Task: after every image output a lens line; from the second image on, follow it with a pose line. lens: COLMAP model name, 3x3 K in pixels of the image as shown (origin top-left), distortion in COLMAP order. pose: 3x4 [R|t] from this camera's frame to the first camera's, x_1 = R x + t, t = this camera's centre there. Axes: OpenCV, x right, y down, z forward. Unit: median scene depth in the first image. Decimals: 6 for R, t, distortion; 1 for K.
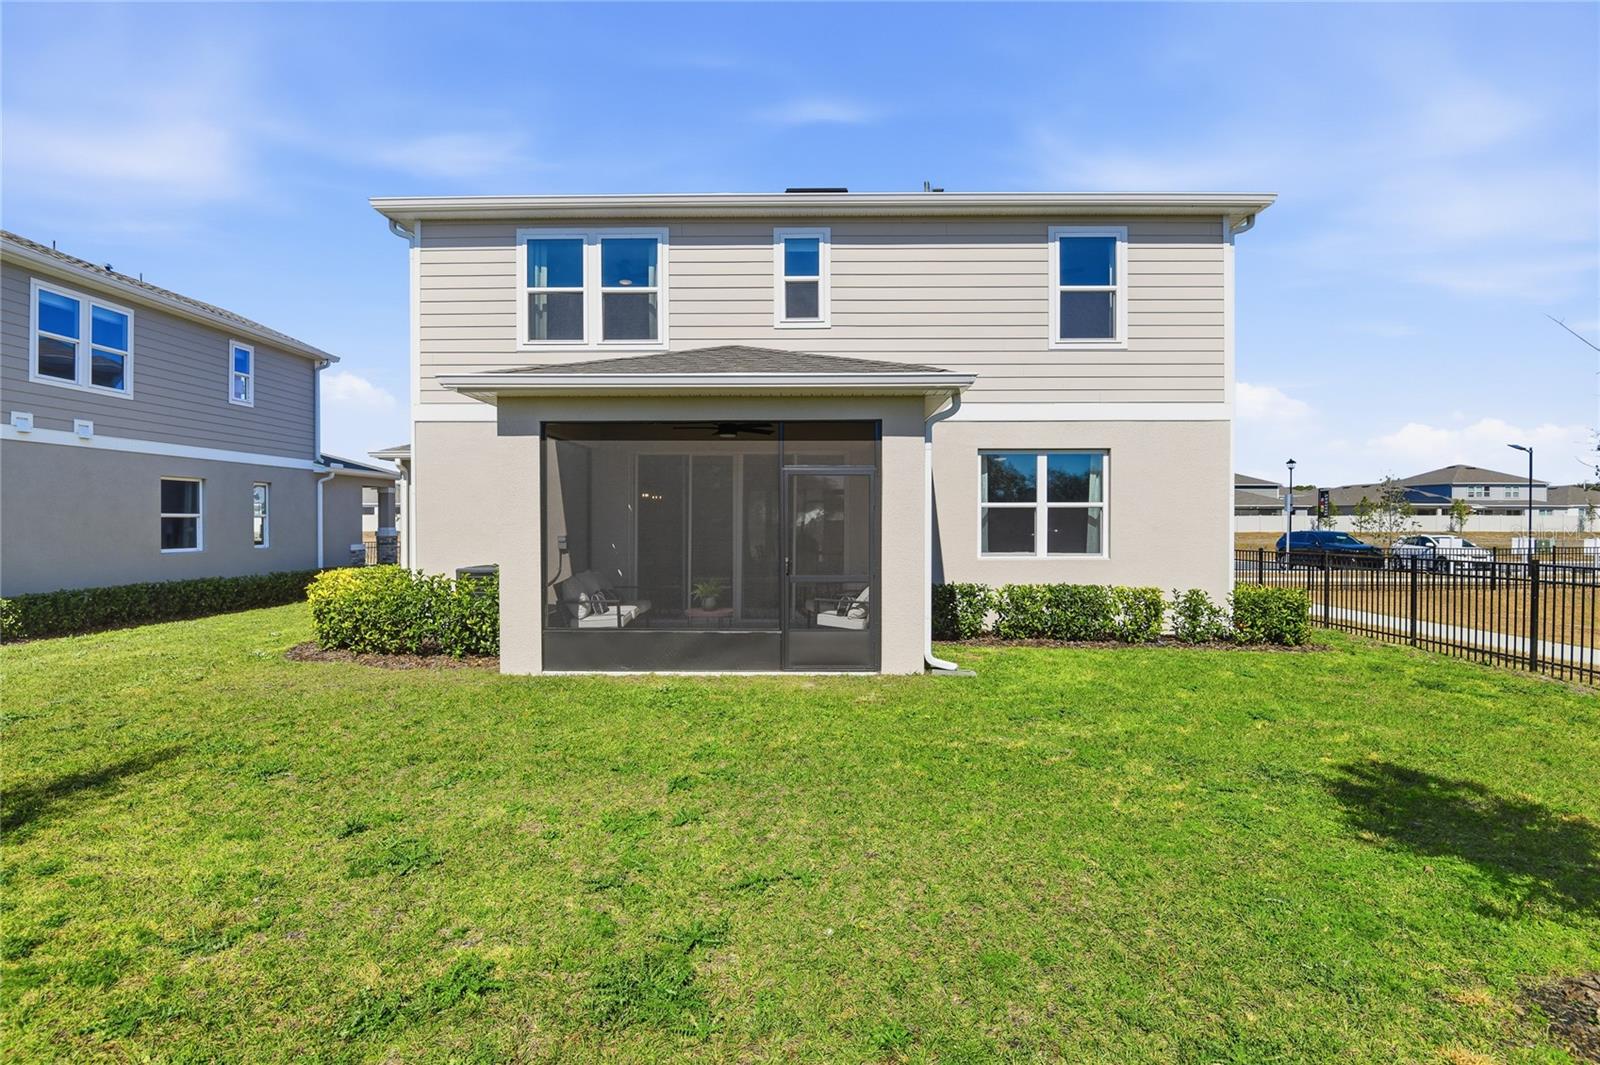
lens RADIAL K [[817.5, 0, 800.0], [0, 817.5, 532.5], [0, 0, 1]] dist [-0.002205, -0.025122]
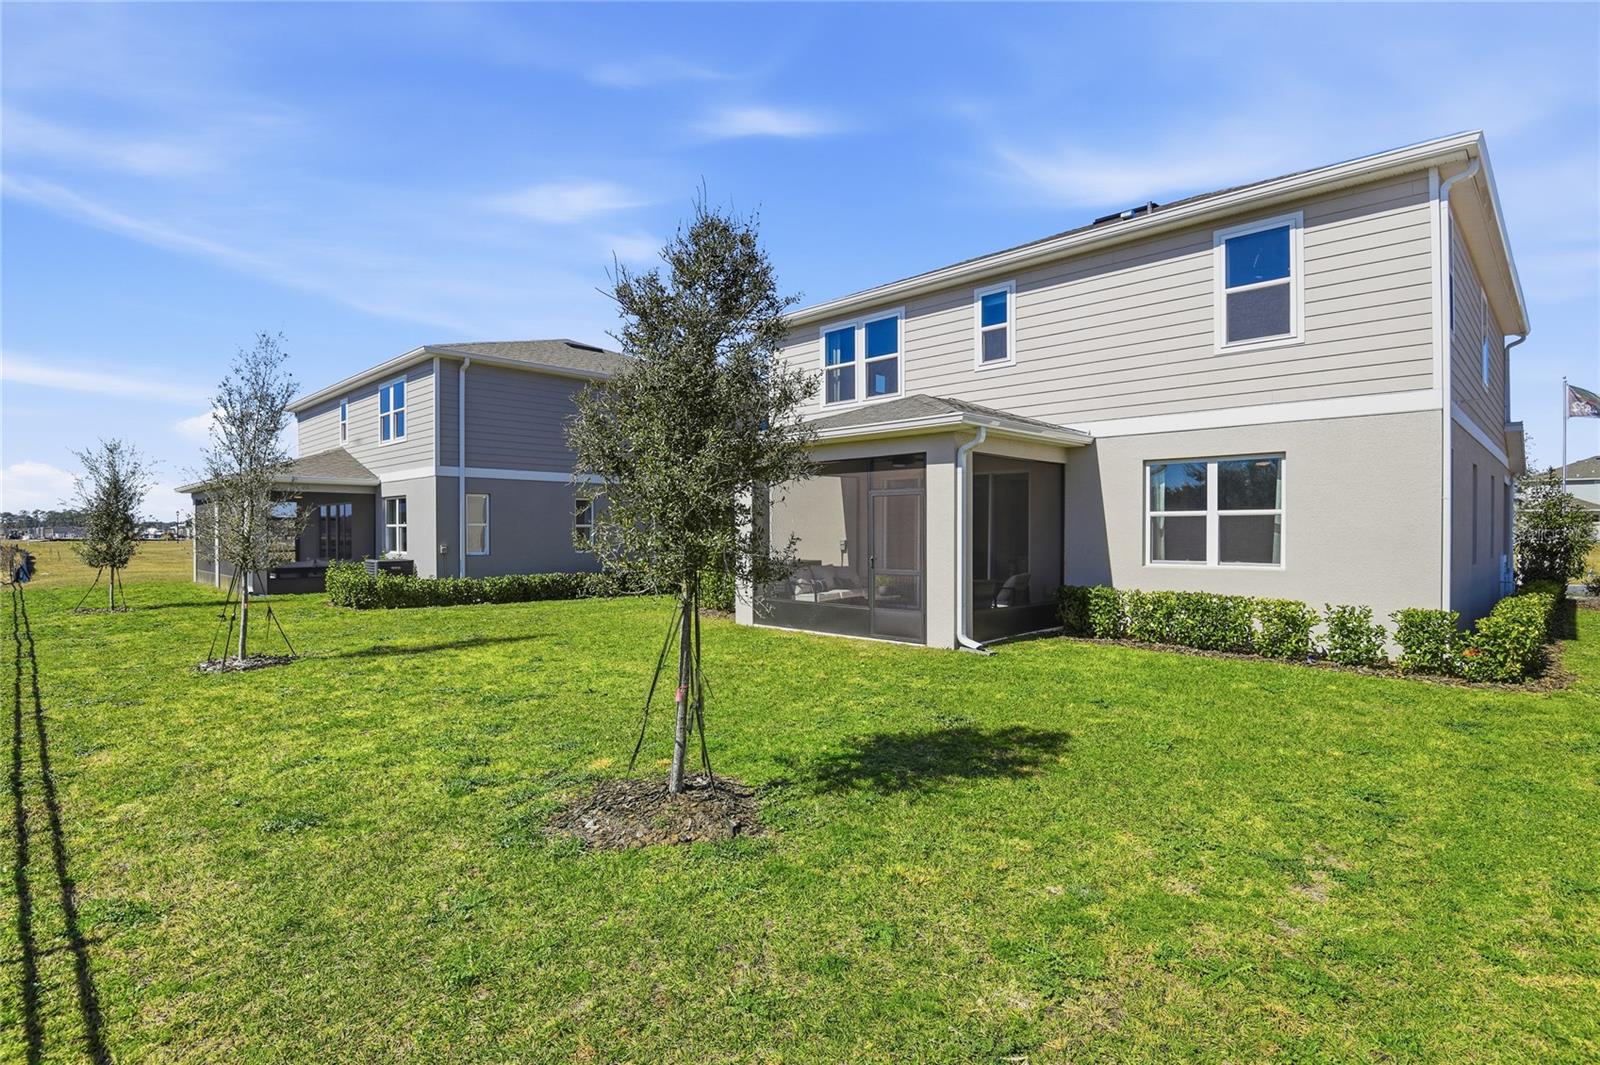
lens RADIAL K [[817.5, 0, 800.0], [0, 817.5, 532.5], [0, 0, 1]] dist [-0.002205, -0.025122]
pose [[0.717080, -0.000119, -0.696991, 0.631404], [-0.016171, 0.999728, -0.016808, 0.014243], [0.696803, 0.023323, 0.716883, -0.048539]]
